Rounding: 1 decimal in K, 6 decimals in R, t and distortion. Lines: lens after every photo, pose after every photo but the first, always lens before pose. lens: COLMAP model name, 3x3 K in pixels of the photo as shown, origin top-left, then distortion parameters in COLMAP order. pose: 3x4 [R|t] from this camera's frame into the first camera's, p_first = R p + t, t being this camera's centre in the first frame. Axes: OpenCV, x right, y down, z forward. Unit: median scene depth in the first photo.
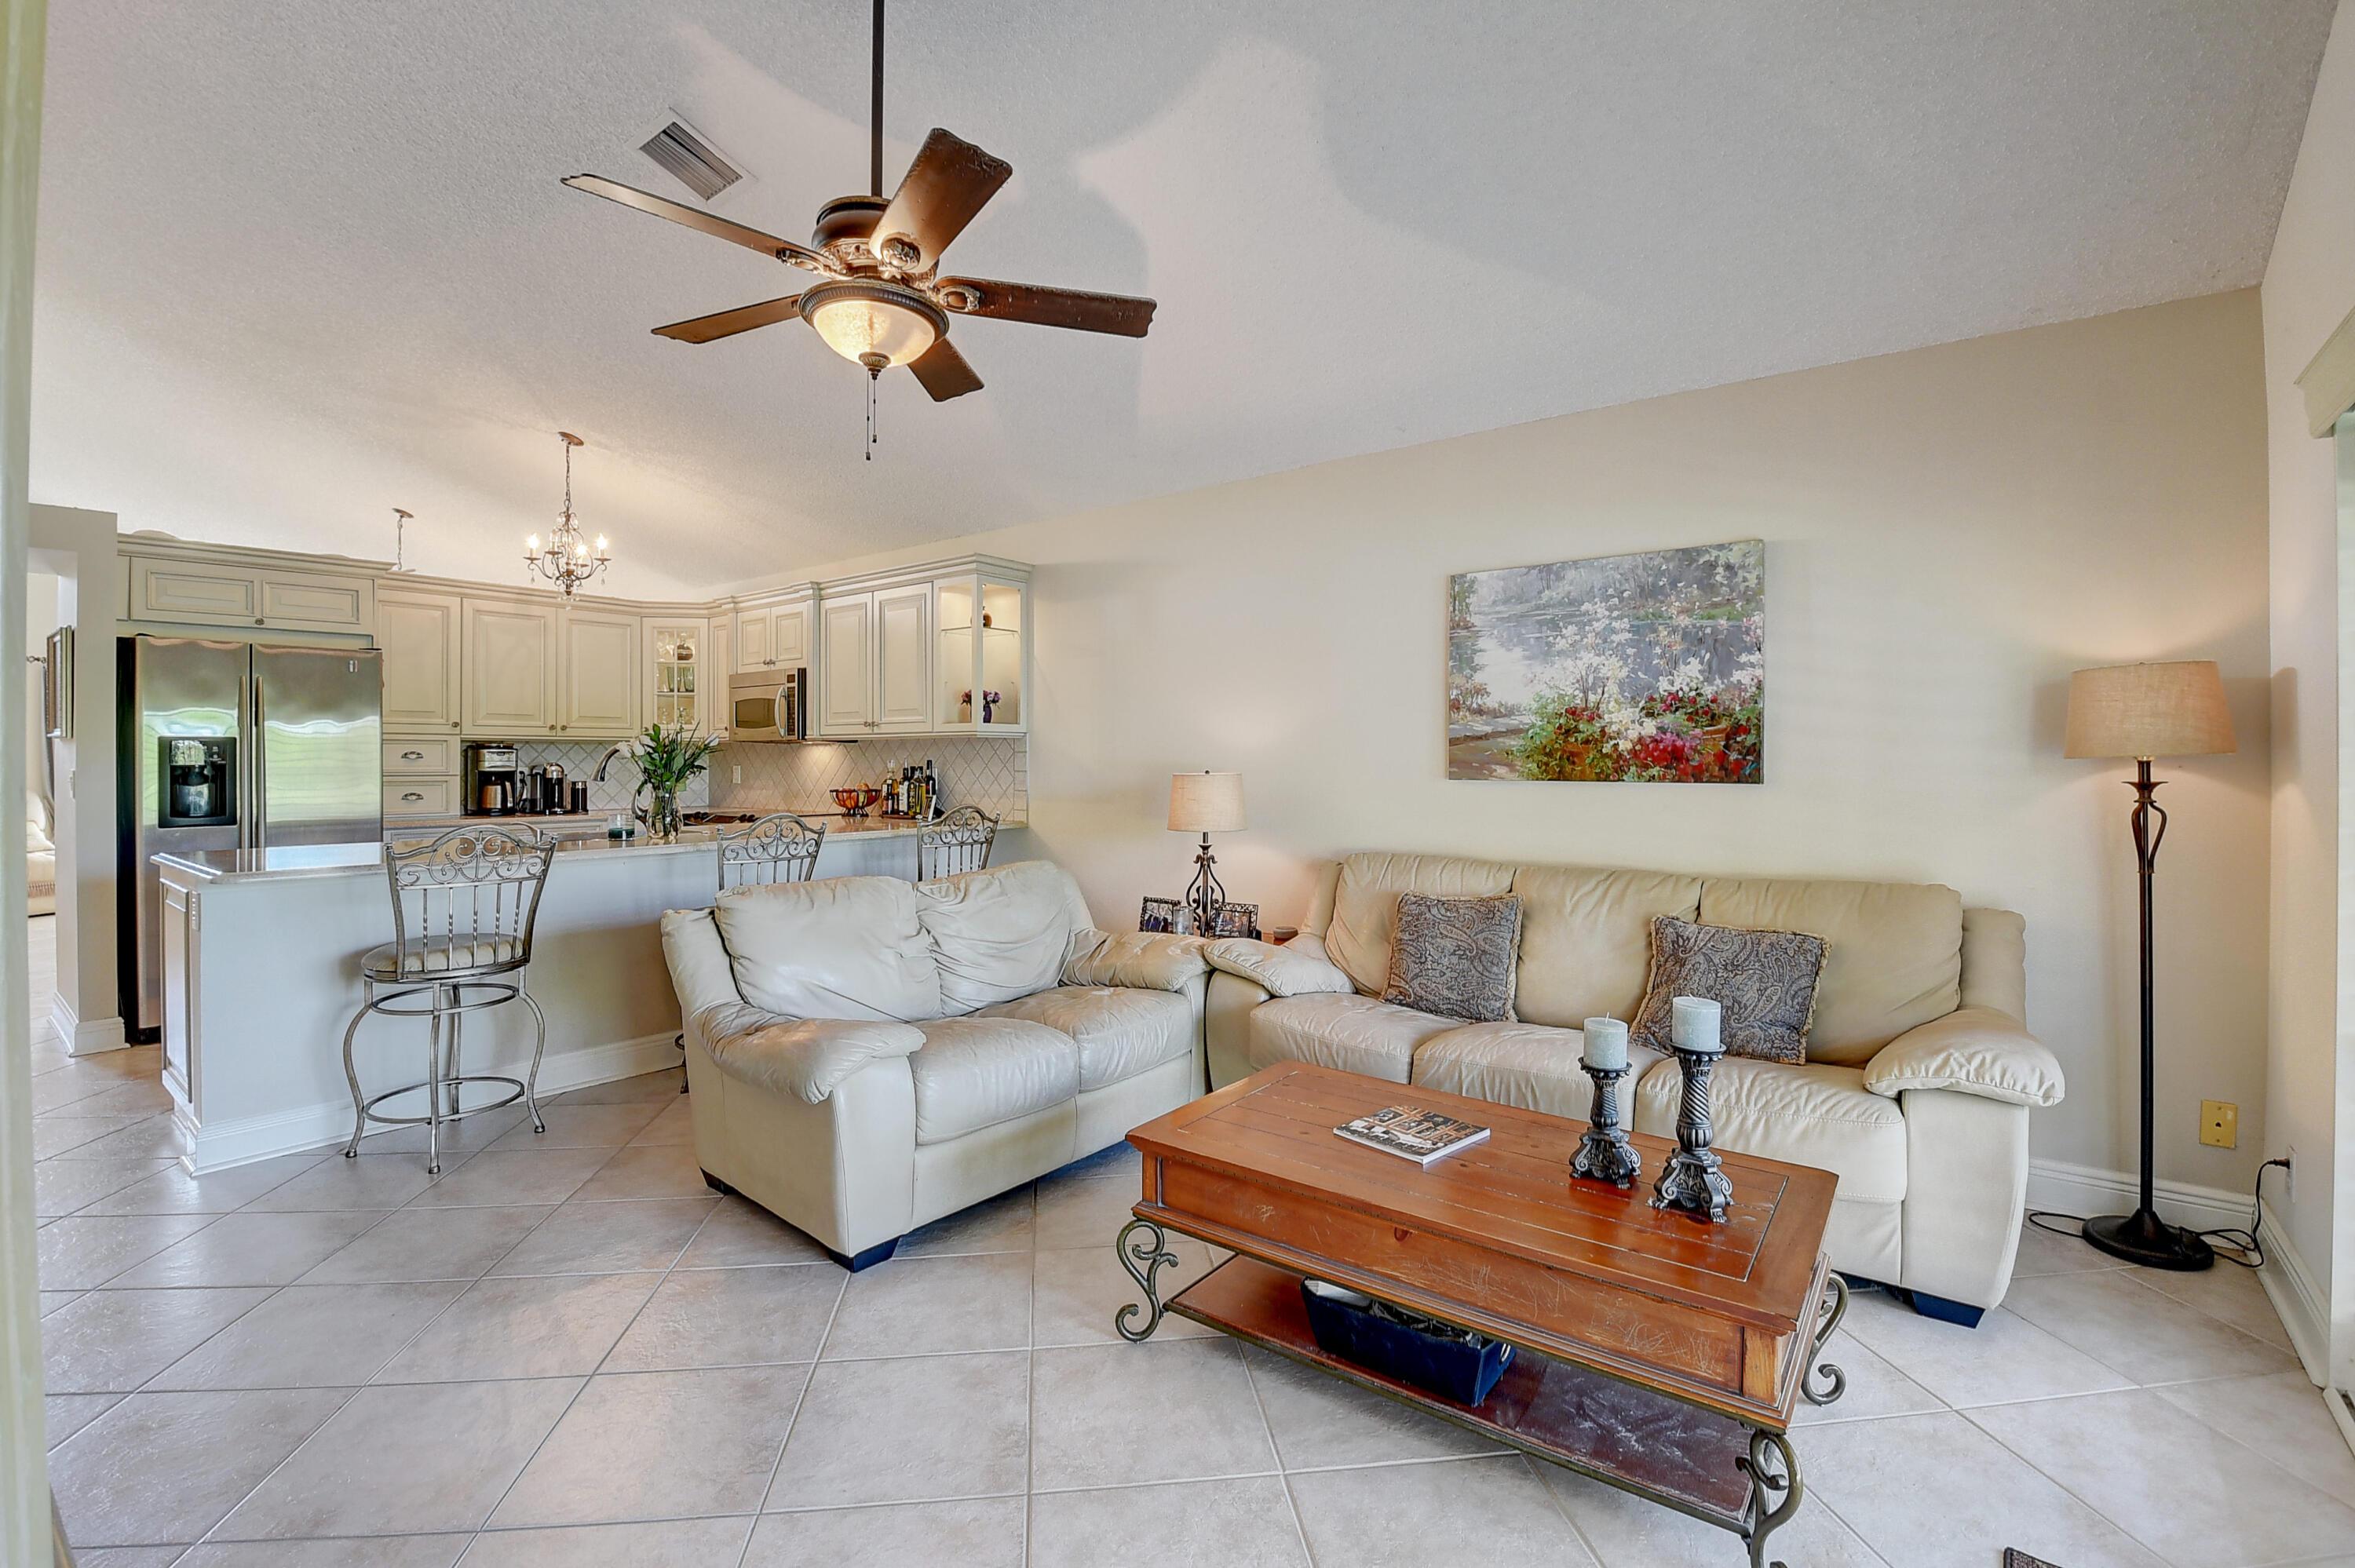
lens RADIAL K [[1044.1, 0, 1167.6], [0, 1044.1, 759.5], [0, 0, 1]] dist [0.016792, -0.029583]
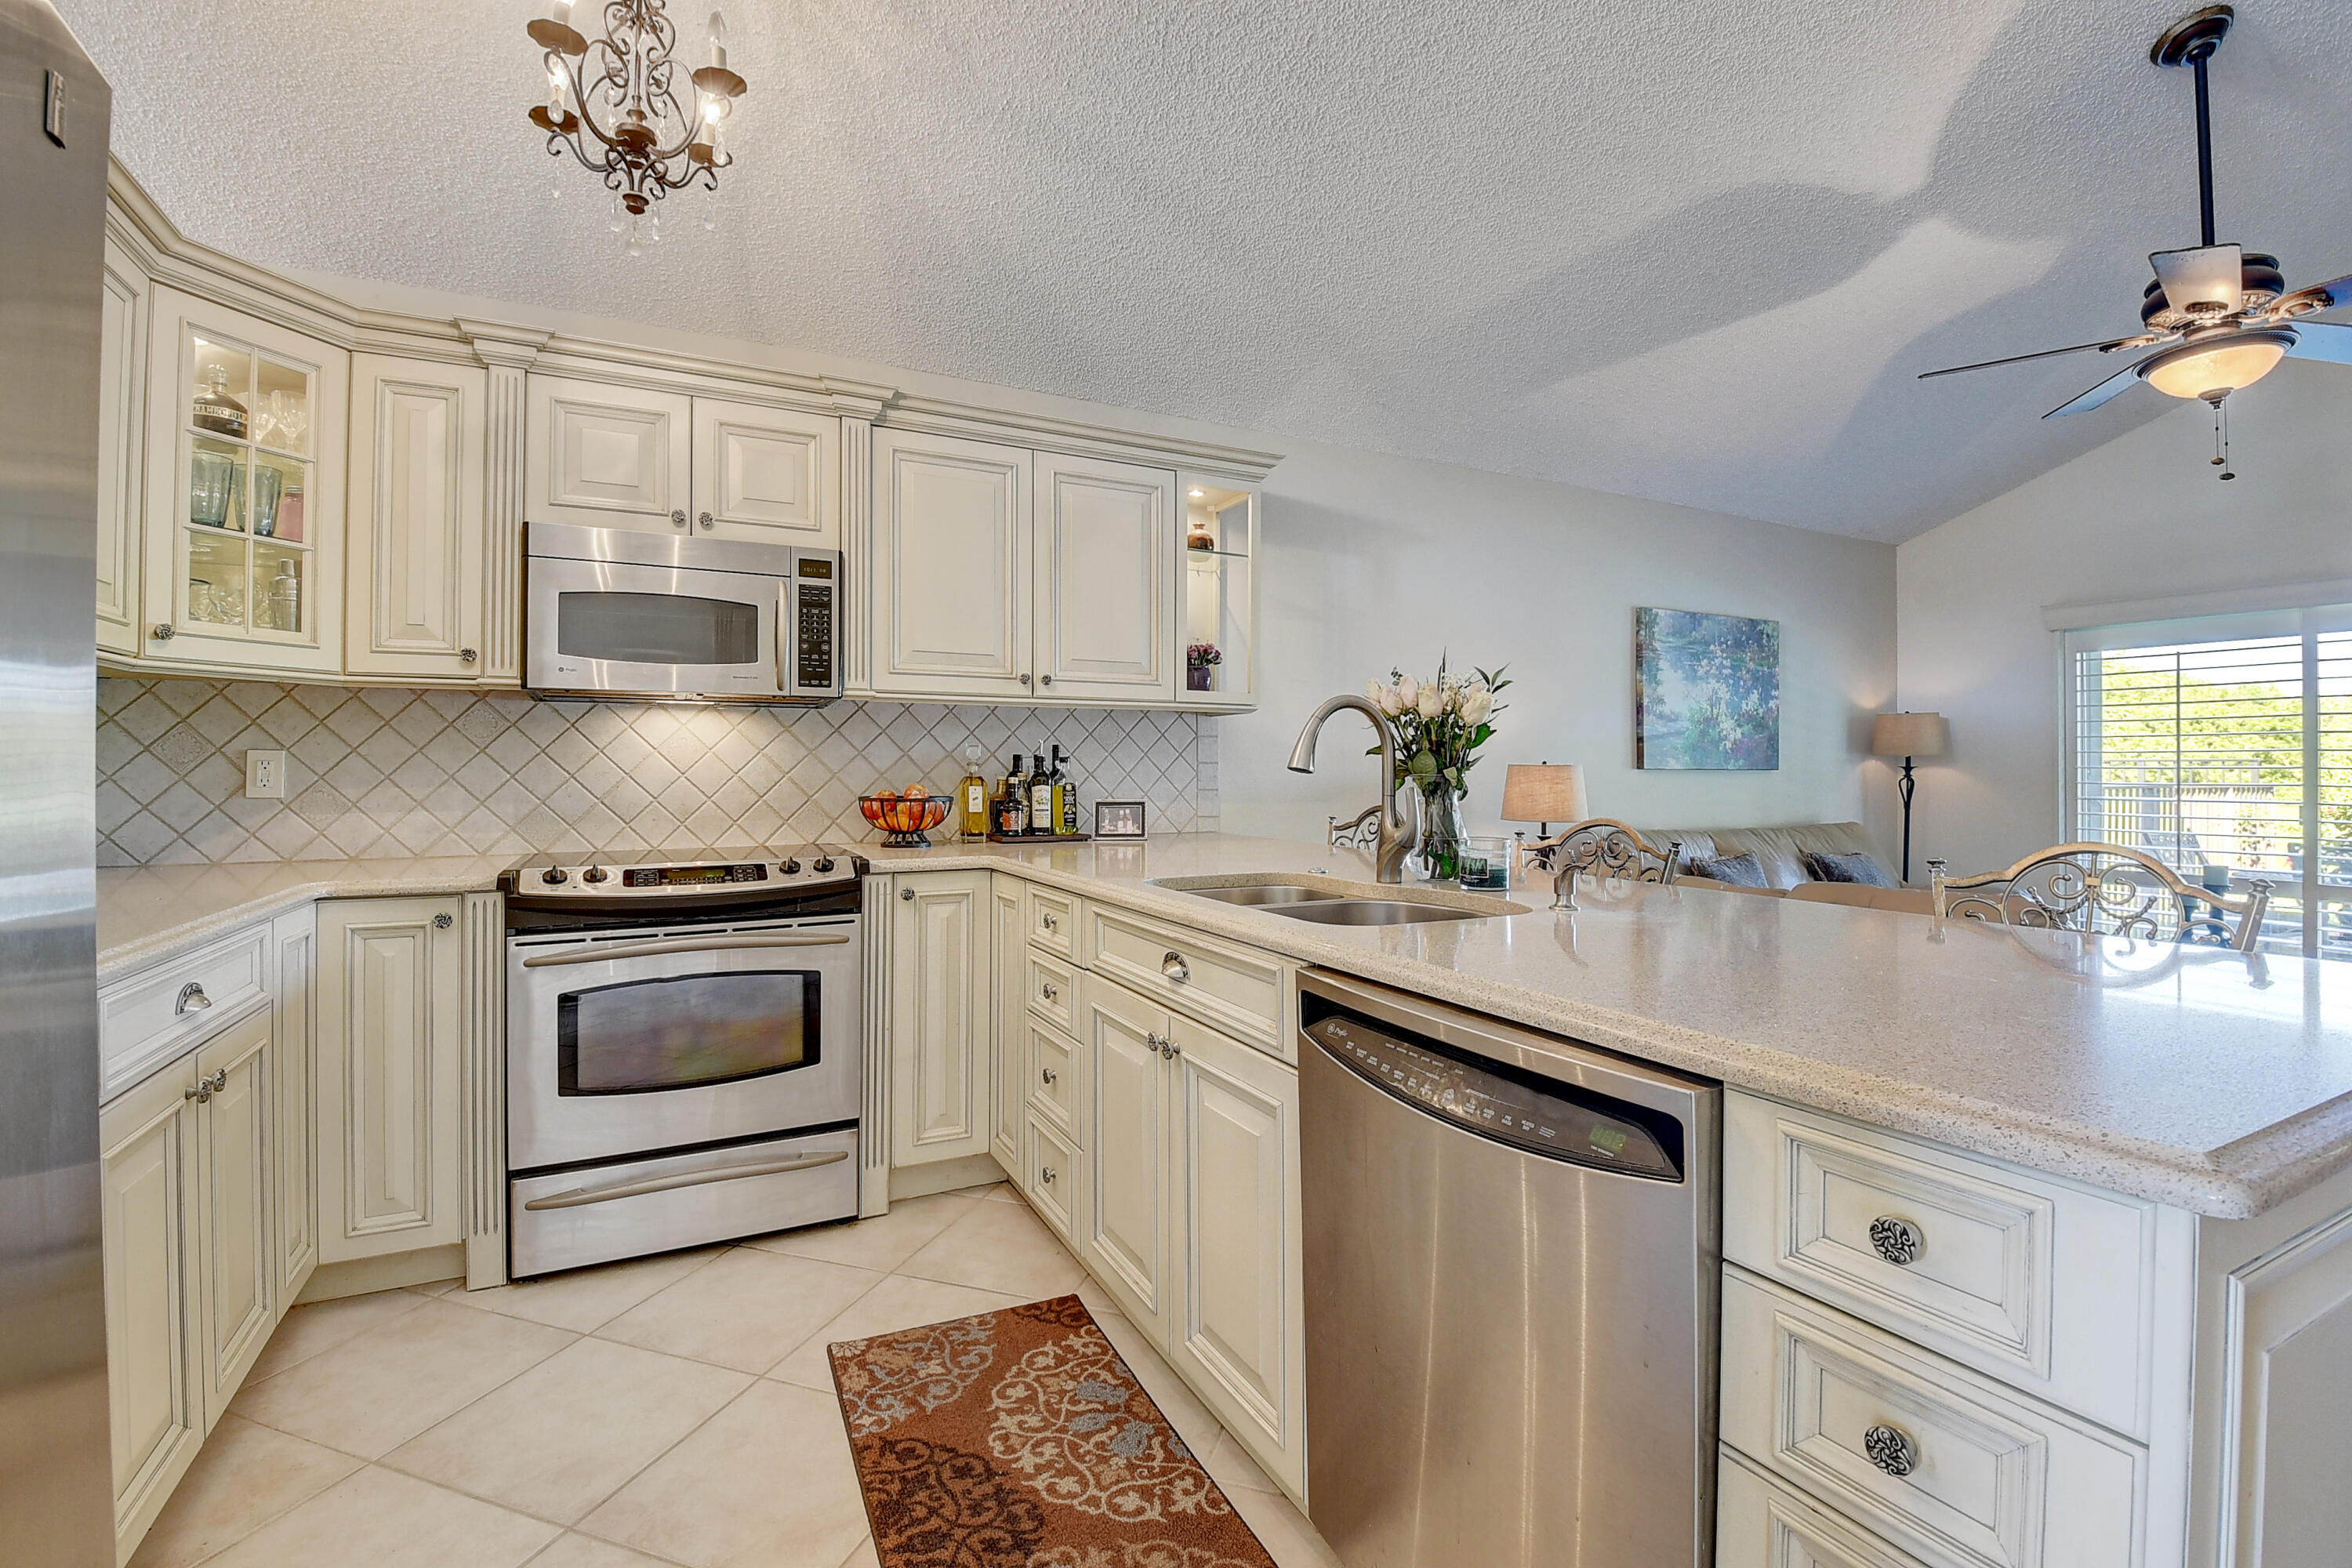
lens RADIAL K [[1042.9, 0, 1166.1], [0, 1042.9, 759.5], [0, 0, 1]] dist [0.016792, -0.029583]
pose [[0.426102, 0.010571, 0.904613, -1.188334], [-0.005637, 0.999943, -0.009030, 0.023870], [-0.904657, -0.001251, 0.426138, 1.047147]]
